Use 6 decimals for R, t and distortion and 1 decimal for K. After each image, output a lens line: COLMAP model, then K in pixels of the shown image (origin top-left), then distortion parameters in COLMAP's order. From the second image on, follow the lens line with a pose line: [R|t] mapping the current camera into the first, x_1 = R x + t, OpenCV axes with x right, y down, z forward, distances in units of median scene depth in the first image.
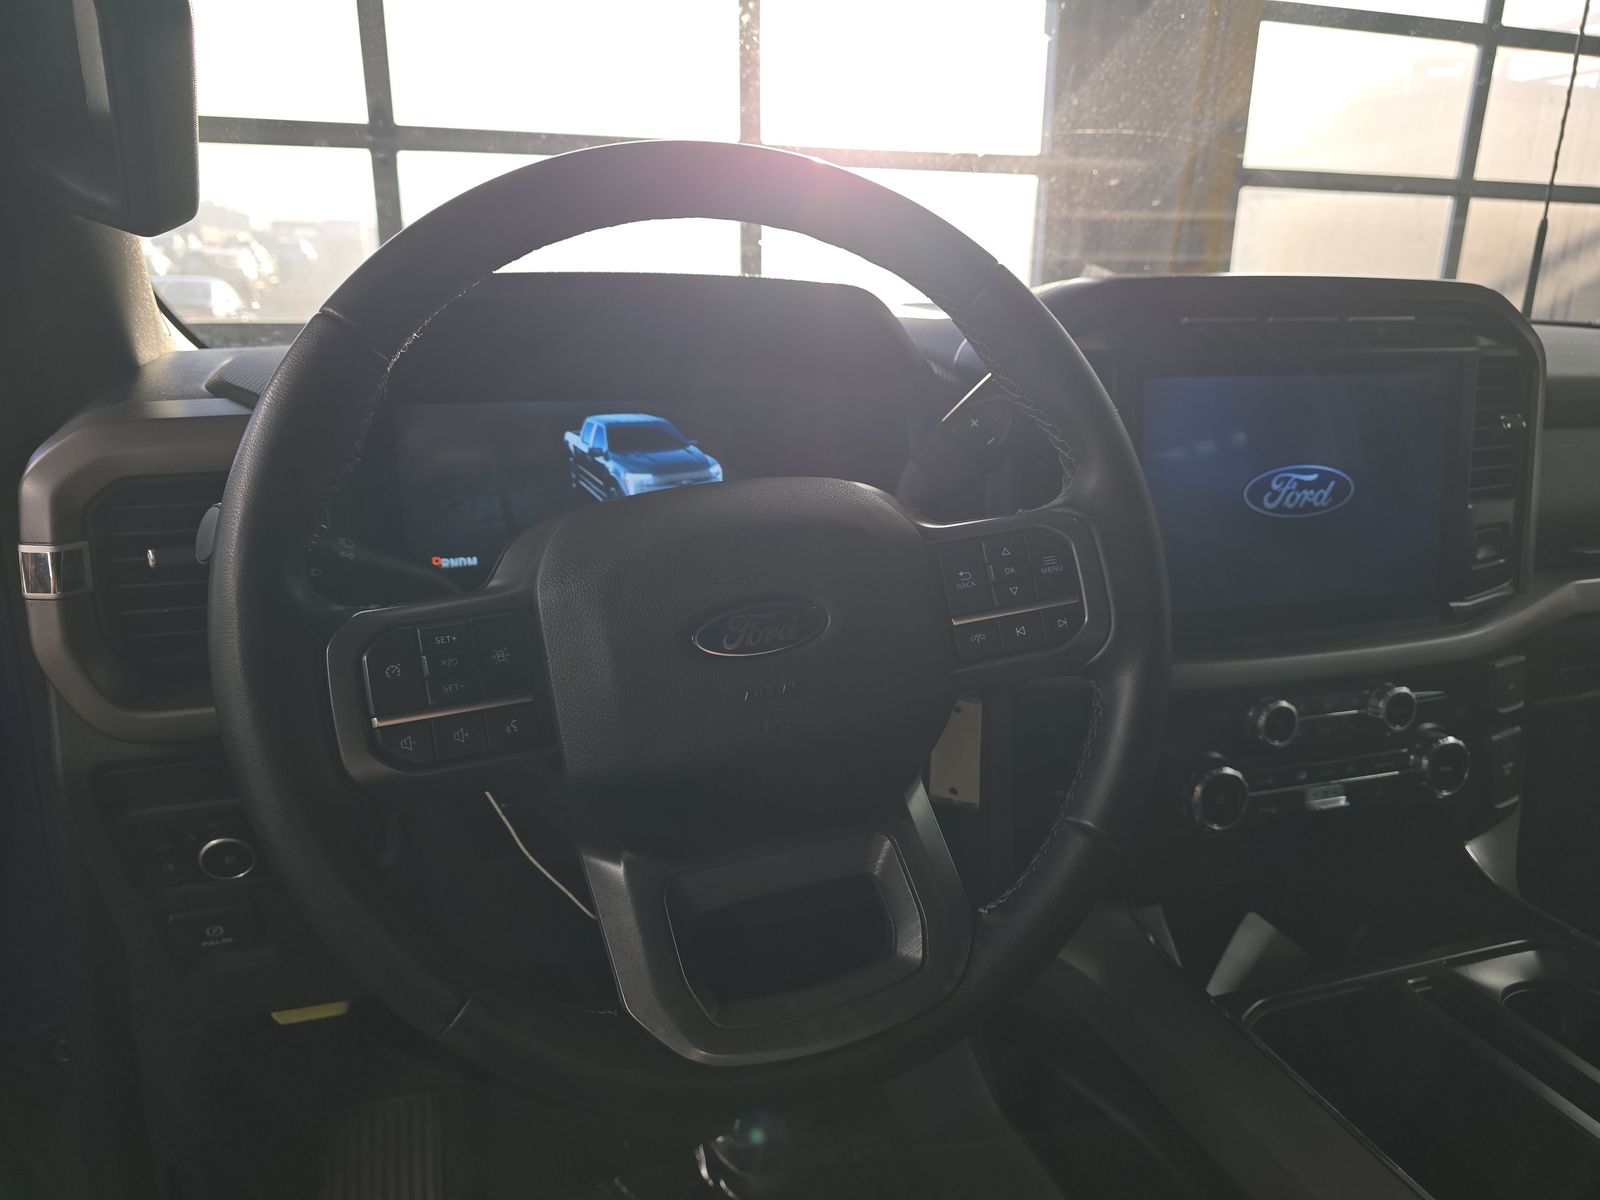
lens RADIAL K [[1093.1, 0, 800.0], [0, 1093.1, 600.0], [0, 0, 1]] dist [0.084319, -0.117697]
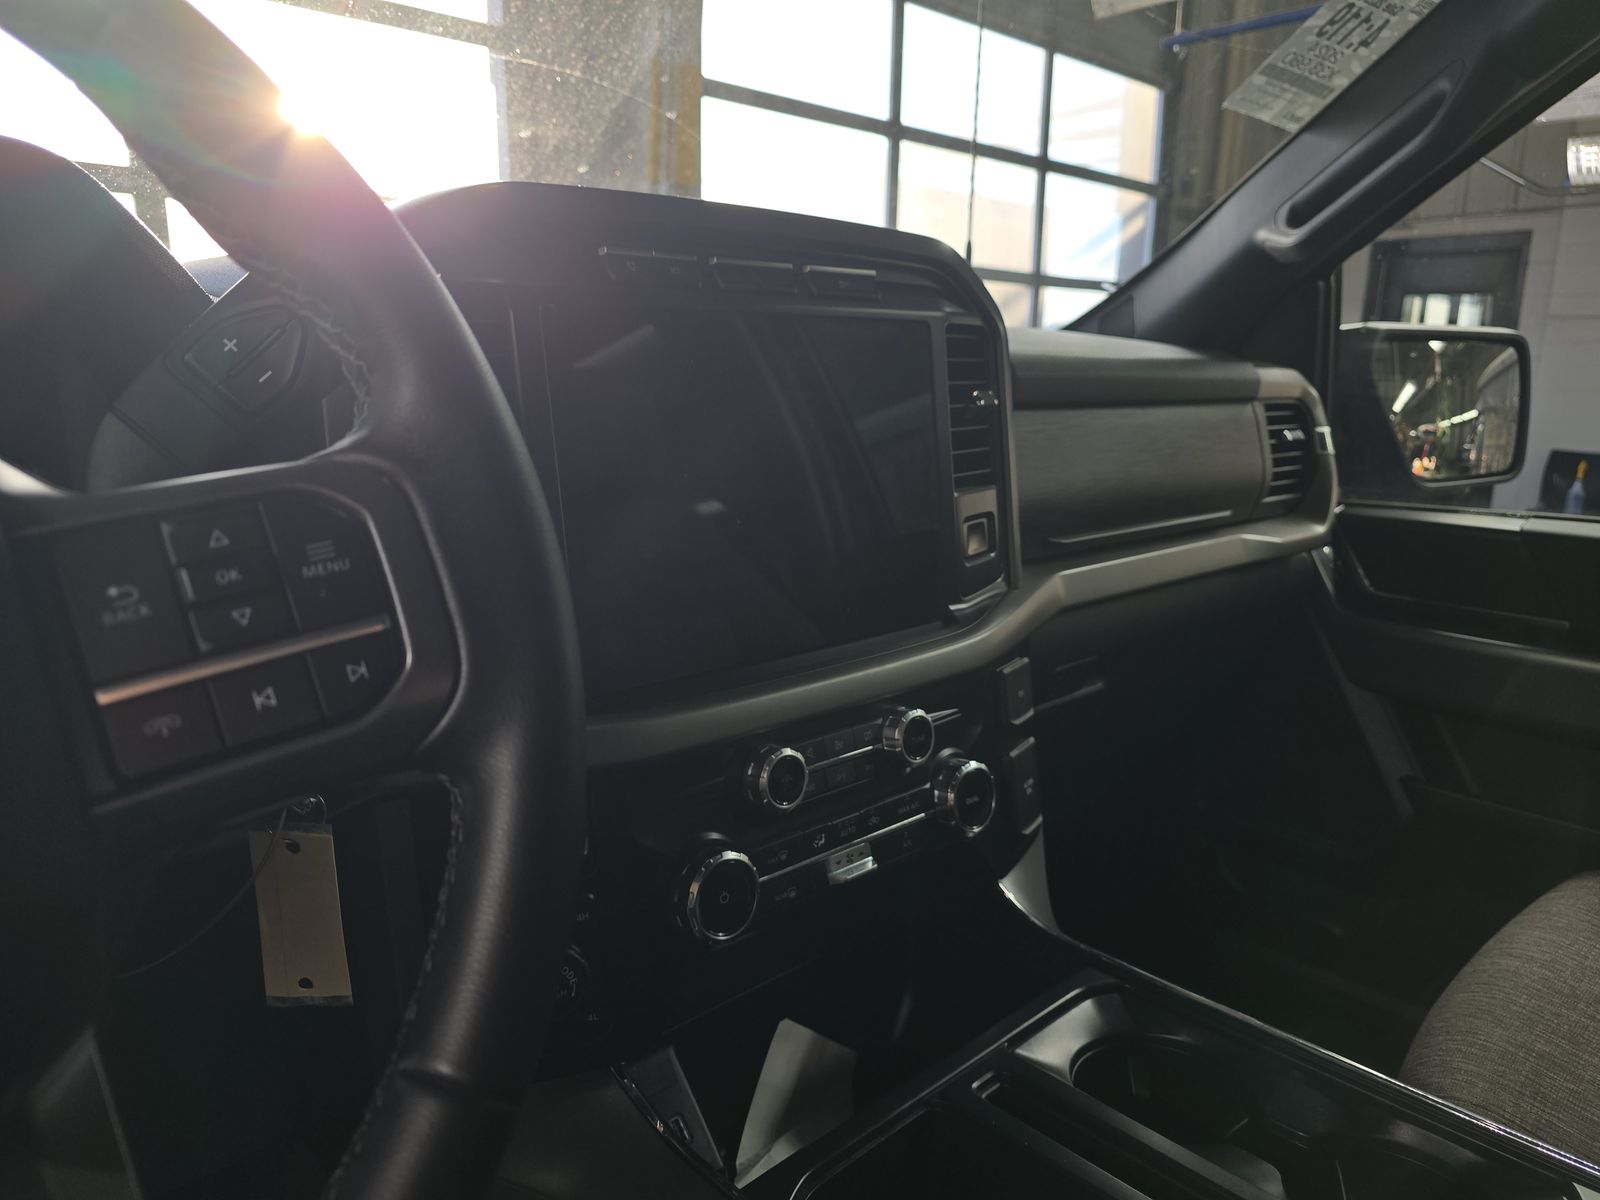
lens RADIAL K [[1093.1, 0, 800.0], [0, 1093.1, 600.0], [0, 0, 1]] dist [0.084319, -0.117697]
pose [[0.906993, -0.090271, 0.411357, 0.137023], [0.117385, 0.992237, -0.041076, 0.020823], [-0.404455, 0.085543, 0.910548, 0.286269]]
